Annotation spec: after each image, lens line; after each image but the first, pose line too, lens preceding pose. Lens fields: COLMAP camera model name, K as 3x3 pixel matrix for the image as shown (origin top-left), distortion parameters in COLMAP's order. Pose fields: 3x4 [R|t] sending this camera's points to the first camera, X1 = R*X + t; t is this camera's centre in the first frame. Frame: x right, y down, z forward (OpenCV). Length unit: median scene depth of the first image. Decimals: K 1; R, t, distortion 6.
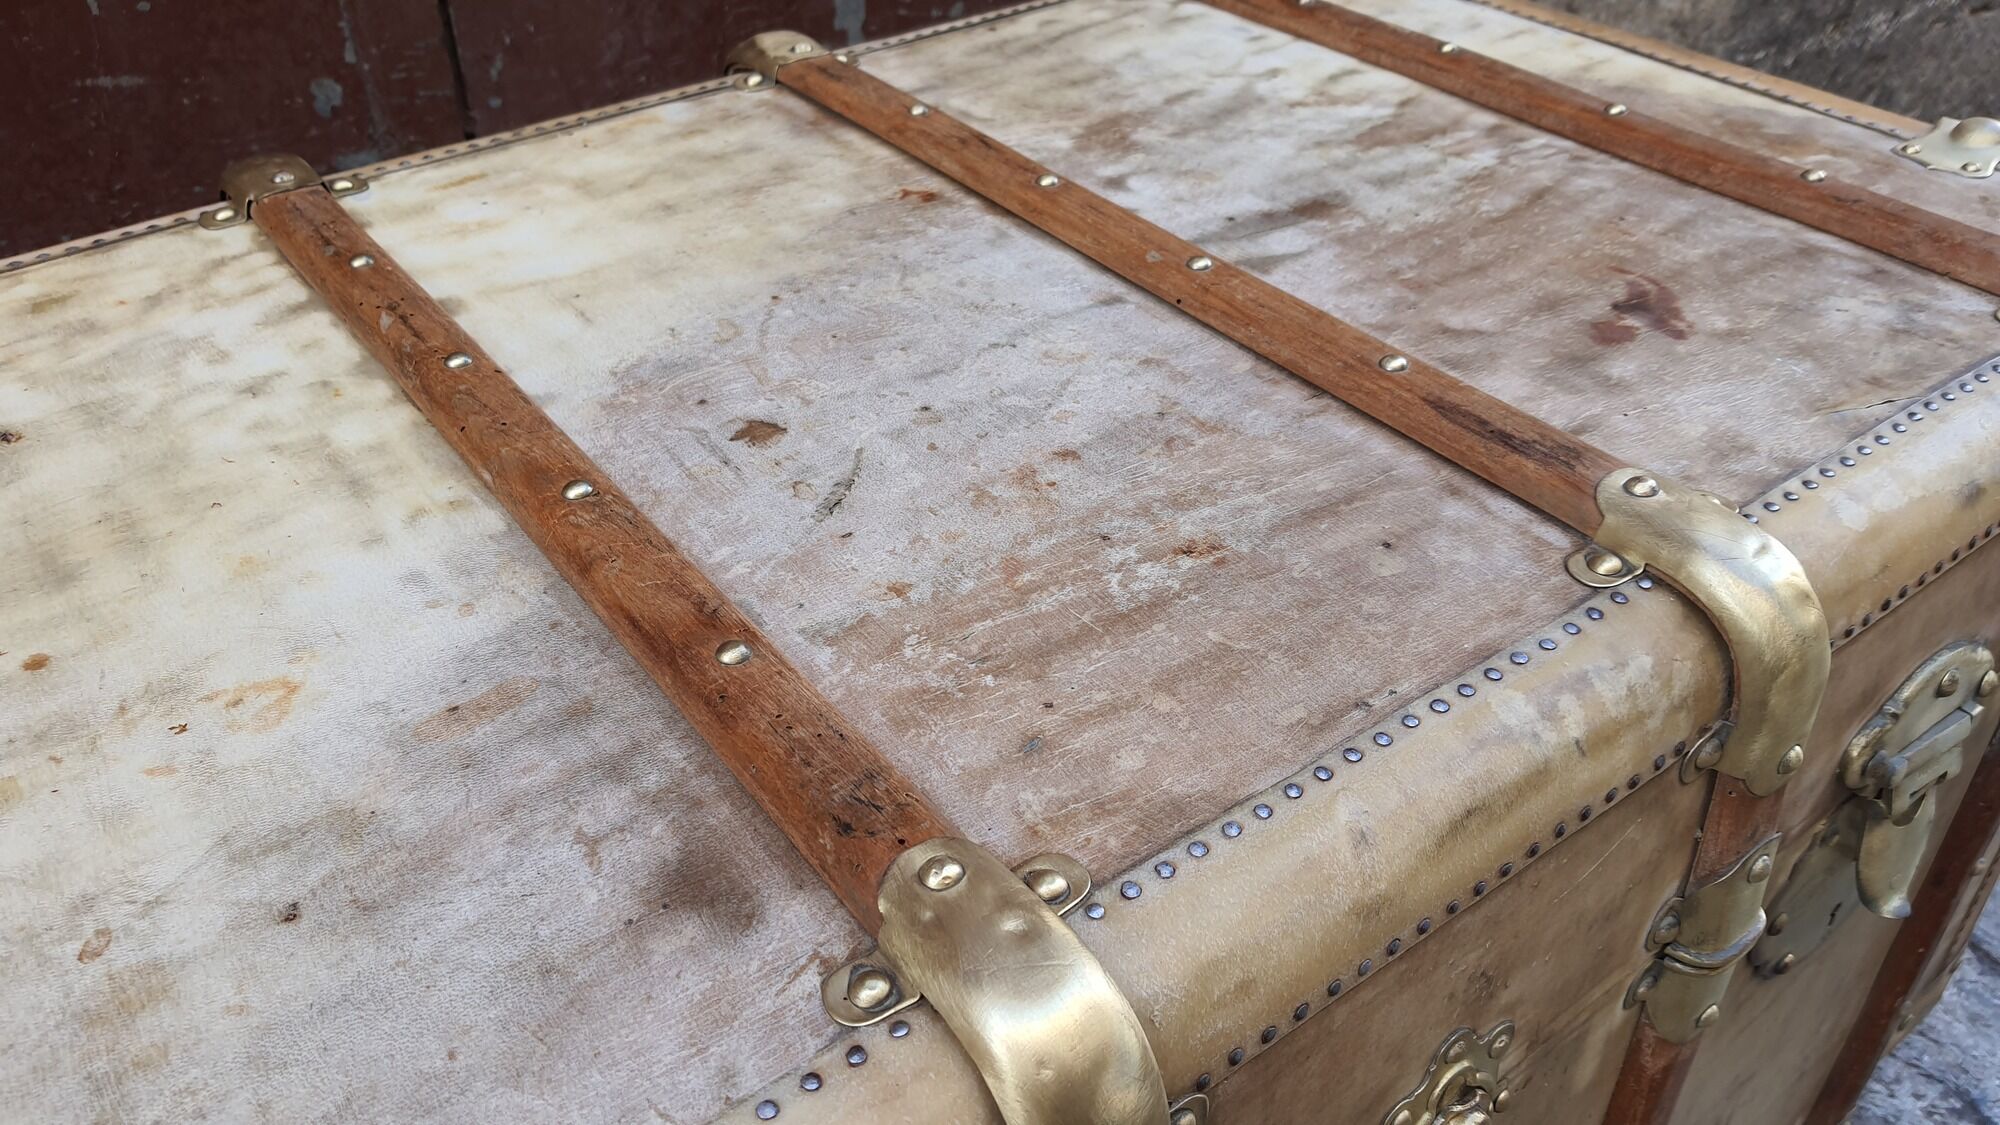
lens RADIAL K [[1592.3, 0, 993.5], [0, 1592.3, 542.8], [0, 0, 1]] dist [0.068740, -0.175112]
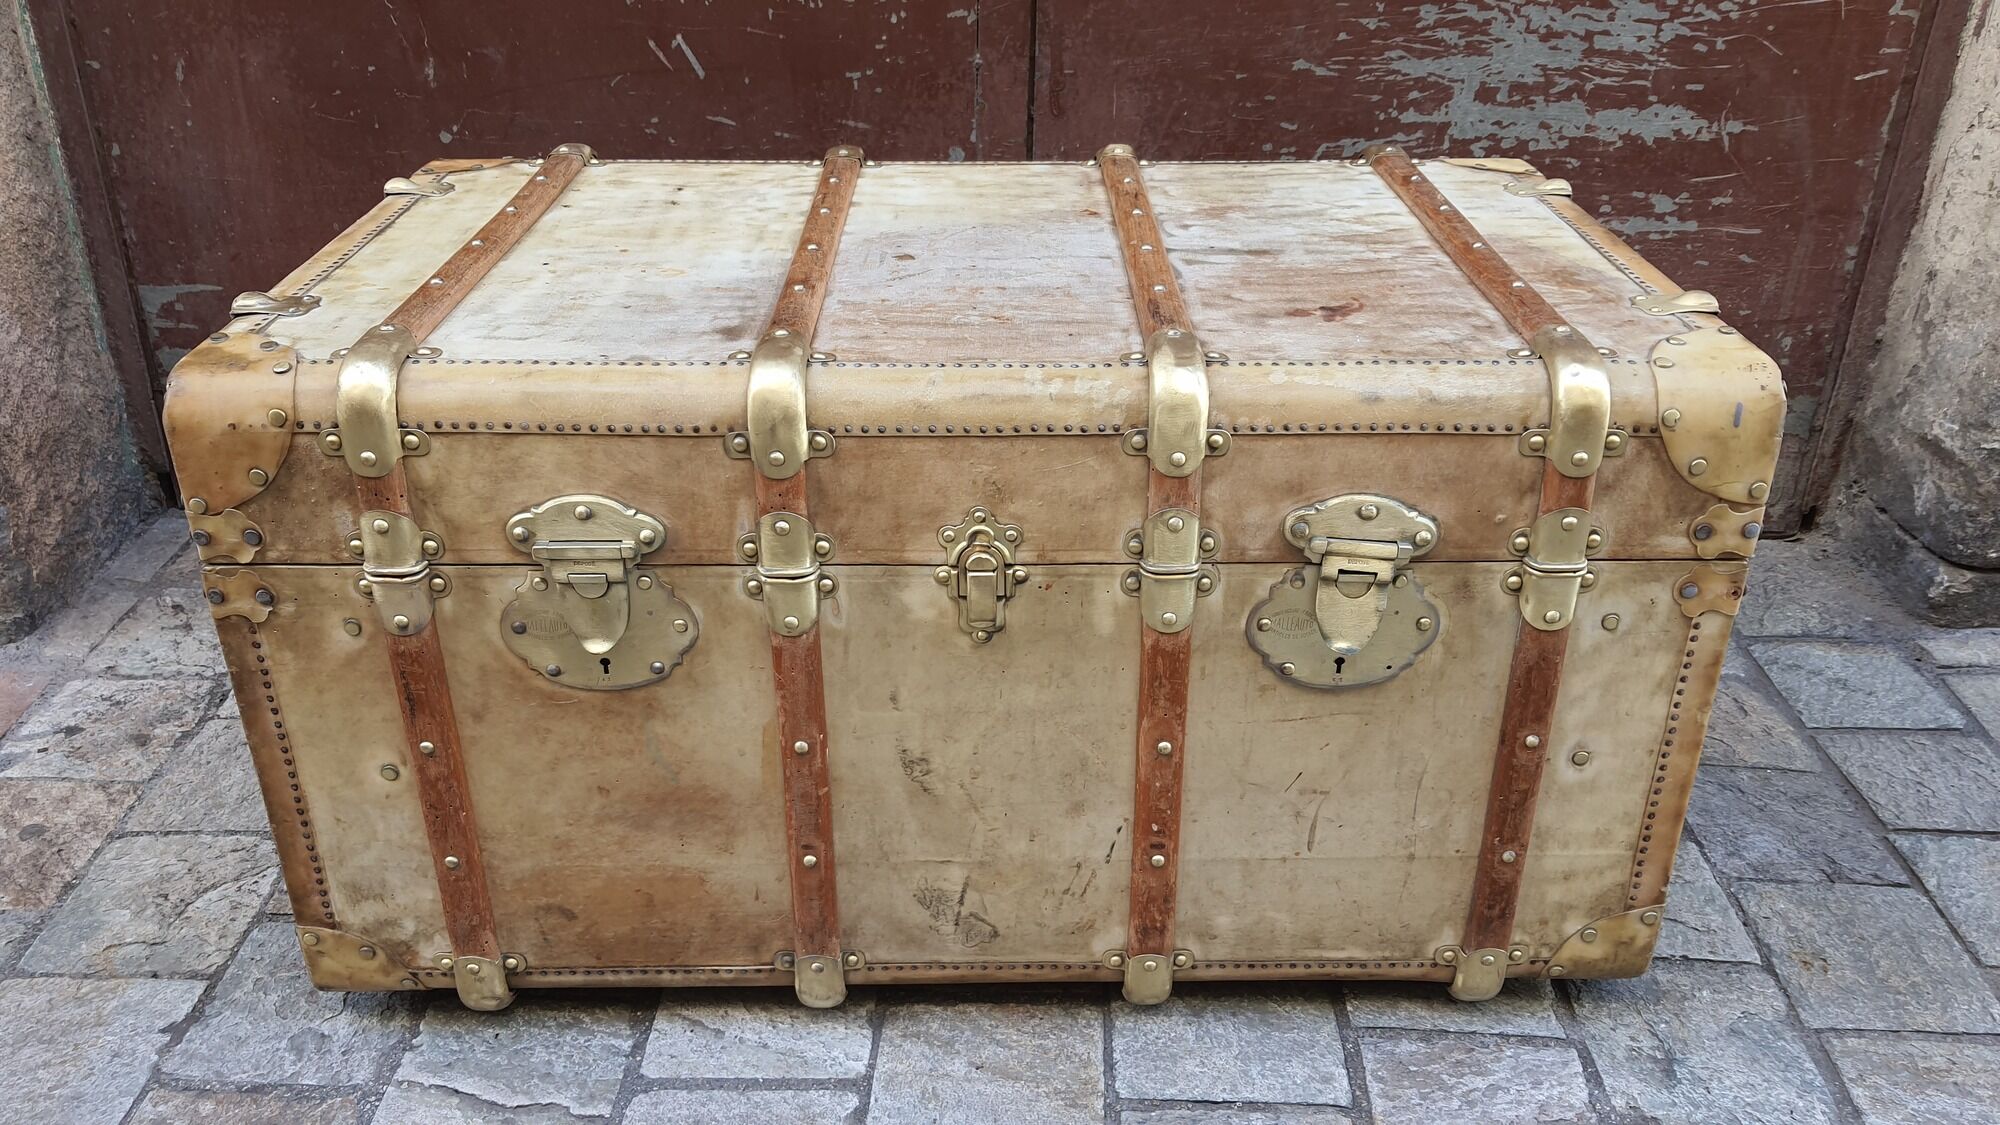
lens RADIAL K [[1552.3, 0, 1002.9], [0, 1552.3, 559.4], [0, 0, 1]] dist [0.084894, -0.147731]
pose [[0.810400, 0.287417, -0.510532, 1.072496], [-0.354590, 0.934294, -0.036880, 0.320515], [0.466388, 0.210917, 0.859067, -0.668315]]
